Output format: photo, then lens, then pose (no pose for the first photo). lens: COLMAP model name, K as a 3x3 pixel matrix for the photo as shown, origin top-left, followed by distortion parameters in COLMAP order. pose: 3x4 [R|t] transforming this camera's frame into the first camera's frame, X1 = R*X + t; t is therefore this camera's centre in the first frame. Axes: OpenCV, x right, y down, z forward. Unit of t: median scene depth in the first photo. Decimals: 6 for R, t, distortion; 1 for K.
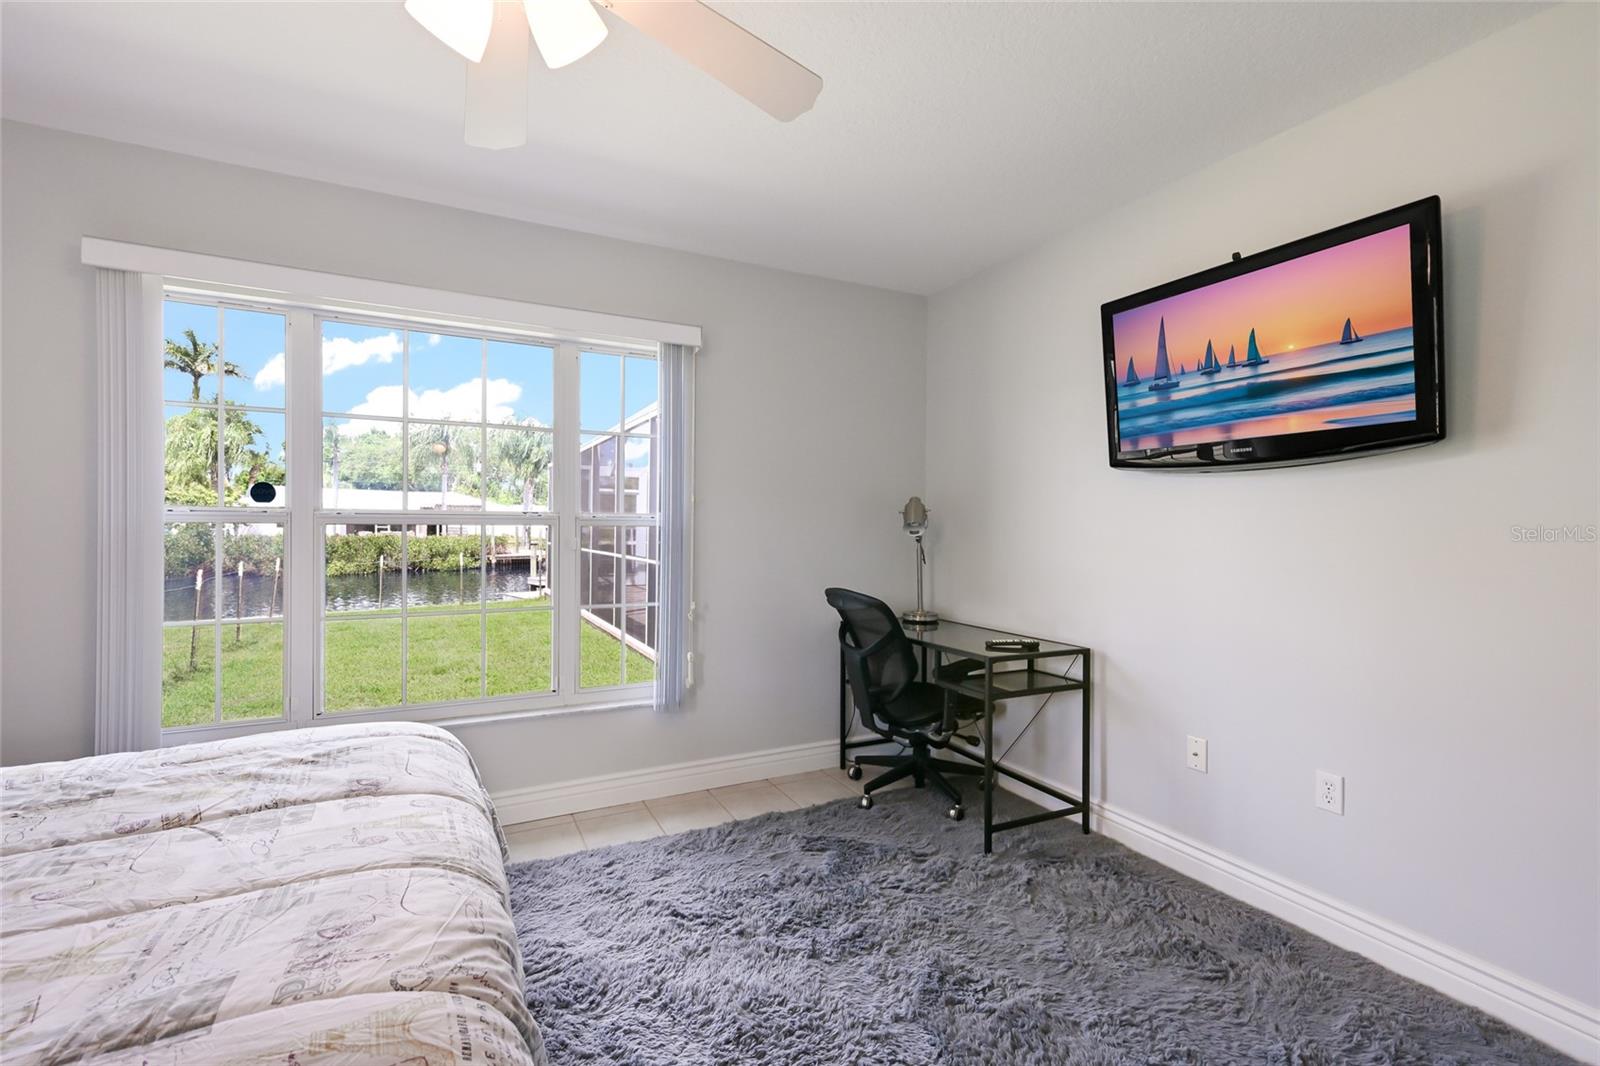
lens RADIAL K [[717.4, 0, 803.7], [0, 717.4, 531.5], [0, 0, 1]] dist [0.001263, 0.000062]
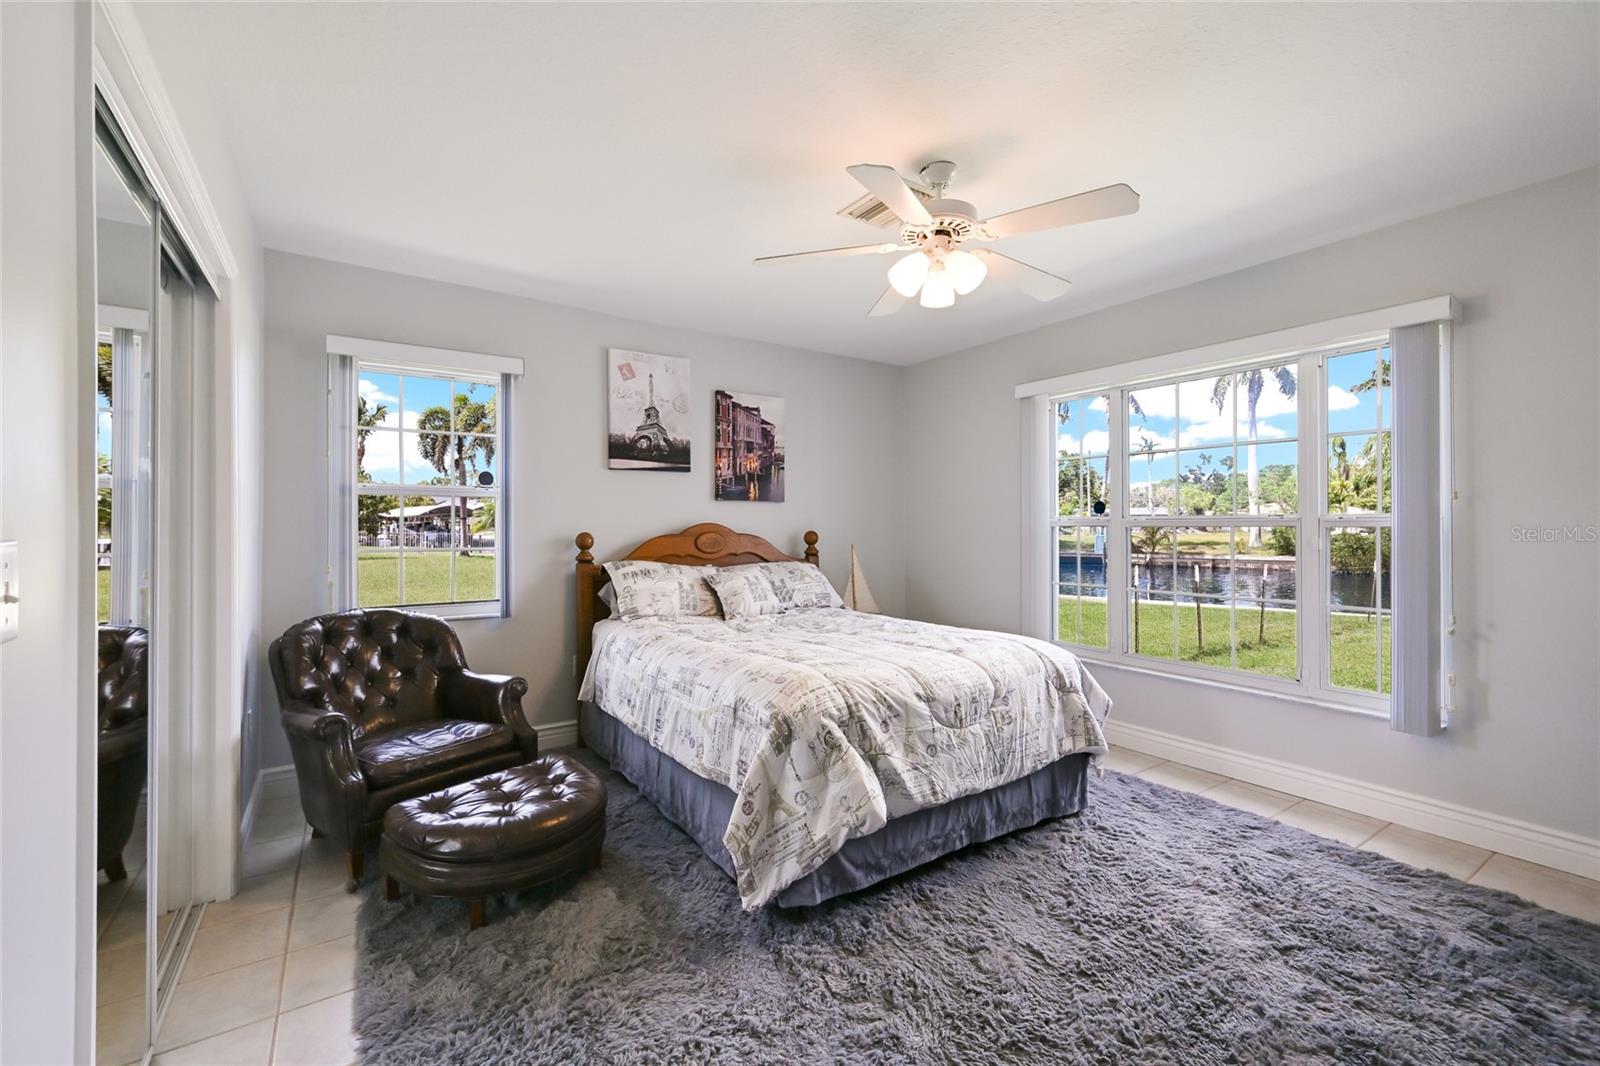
lens RADIAL K [[697.7, 0, 807.3], [0, 697.7, 538.6], [0, 0, 1]] dist [0.014007, 0.000274]
pose [[0.113338, 0.012321, -0.993480, 0.719268], [-0.006021, 0.999913, 0.011714, 0.000513], [0.993538, 0.004655, 0.113403, 0.169424]]
